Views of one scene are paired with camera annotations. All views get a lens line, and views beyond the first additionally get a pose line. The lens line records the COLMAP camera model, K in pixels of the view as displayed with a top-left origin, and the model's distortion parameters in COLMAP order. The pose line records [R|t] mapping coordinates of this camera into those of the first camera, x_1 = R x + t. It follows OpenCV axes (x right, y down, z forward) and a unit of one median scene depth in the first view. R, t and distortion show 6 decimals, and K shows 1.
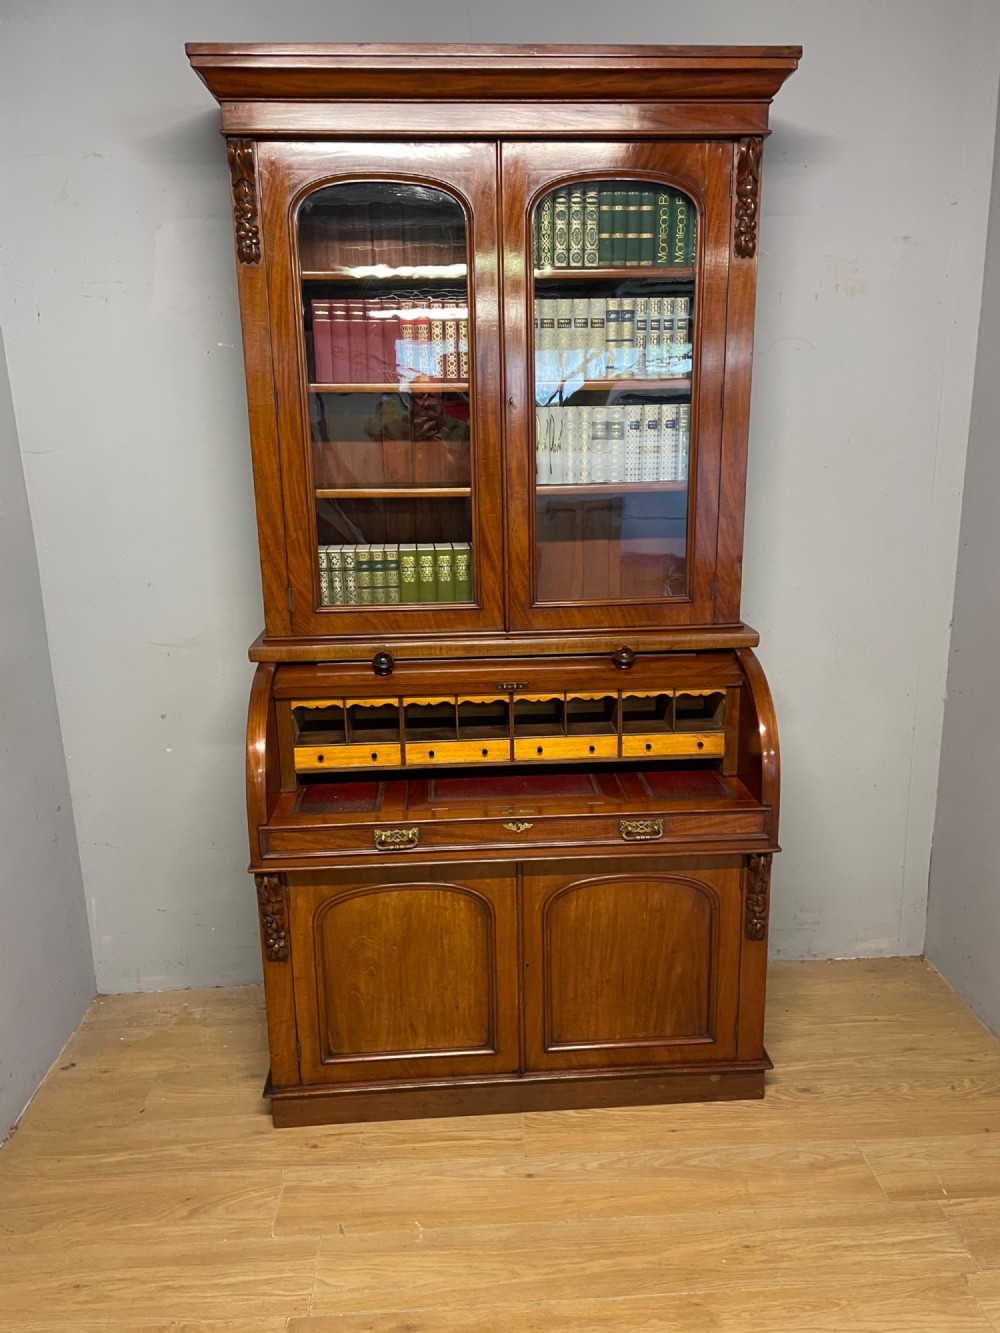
lens RADIAL K [[1011.7, 0, 509.3], [0, 1011.7, 683.9], [0, 0, 1]] dist [0.087564, -0.112440]
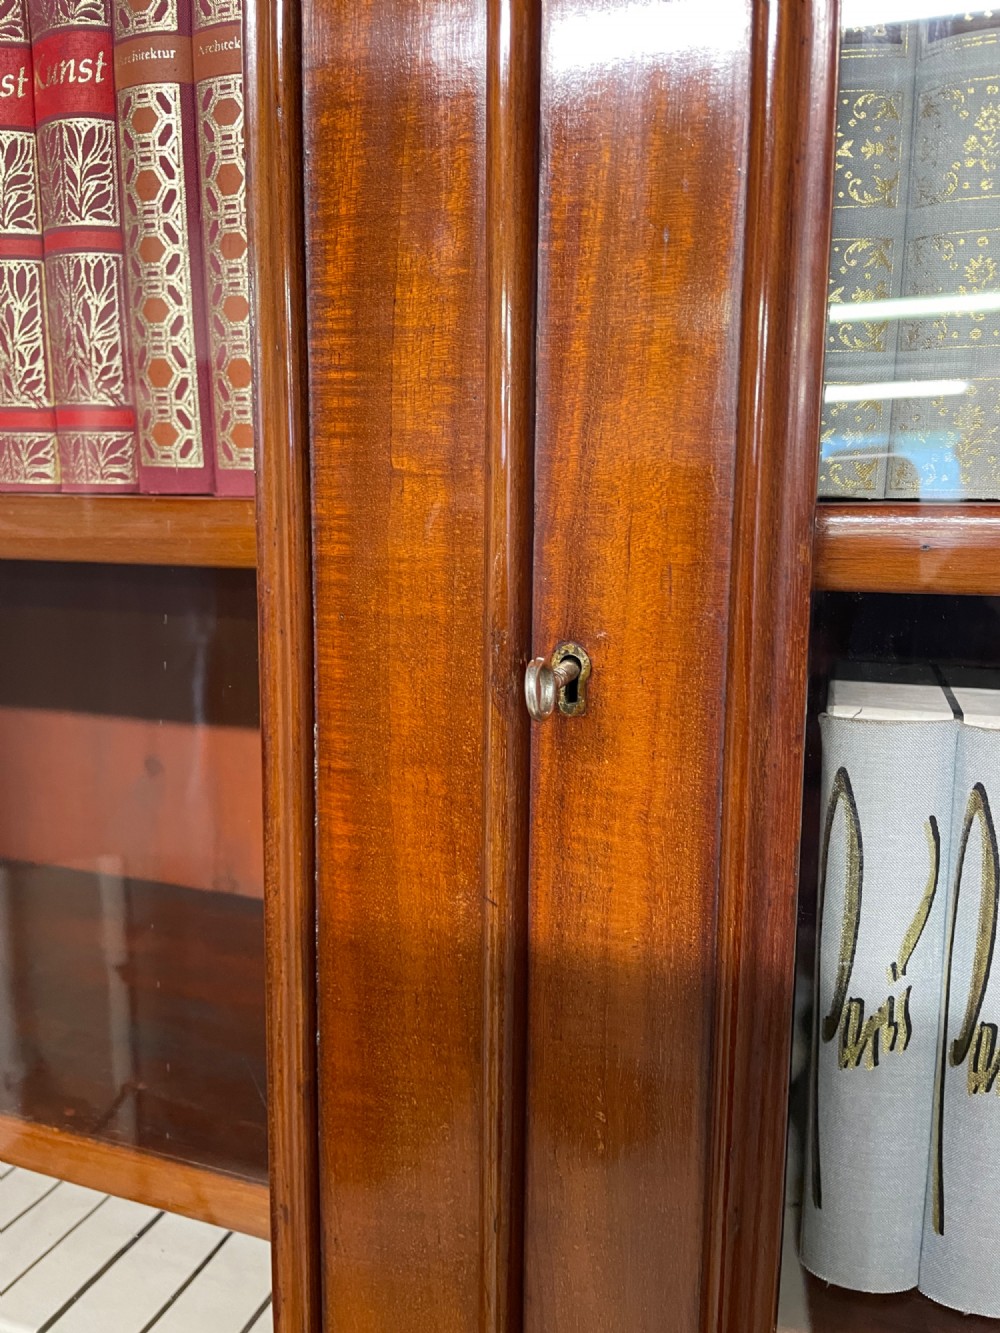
lens RADIAL K [[1011.7, 0, 500.8], [0, 1011.7, 663.0], [0, 0, 1]] dist [0.087564, -0.112440]
pose [[0.908922, 0.092344, -0.406613, 0.037884], [-0.134105, 0.988097, -0.075371, -0.264556], [0.394813, 0.123035, 0.910486, 0.877579]]
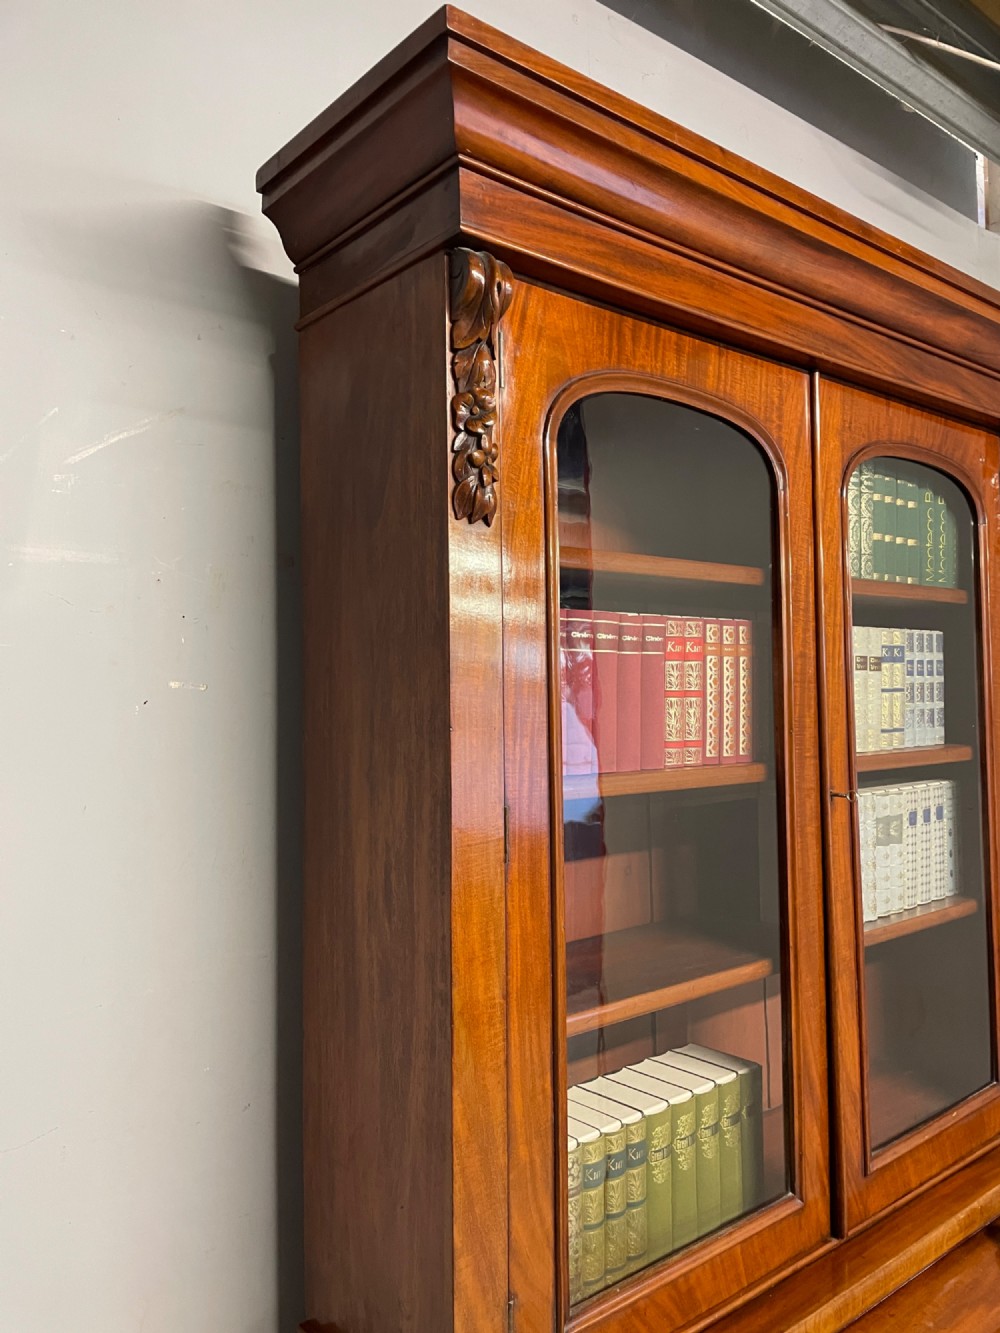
lens RADIAL K [[1011.7, 0, 497.6], [0, 1011.7, 667.4], [0, 0, 1]] dist [0.087564, -0.112440]
pose [[0.814881, 0.019336, 0.579306, -0.454162], [0.149873, 0.958427, -0.242809, -0.232886], [-0.559918, 0.284683, 0.778105, 0.640743]]
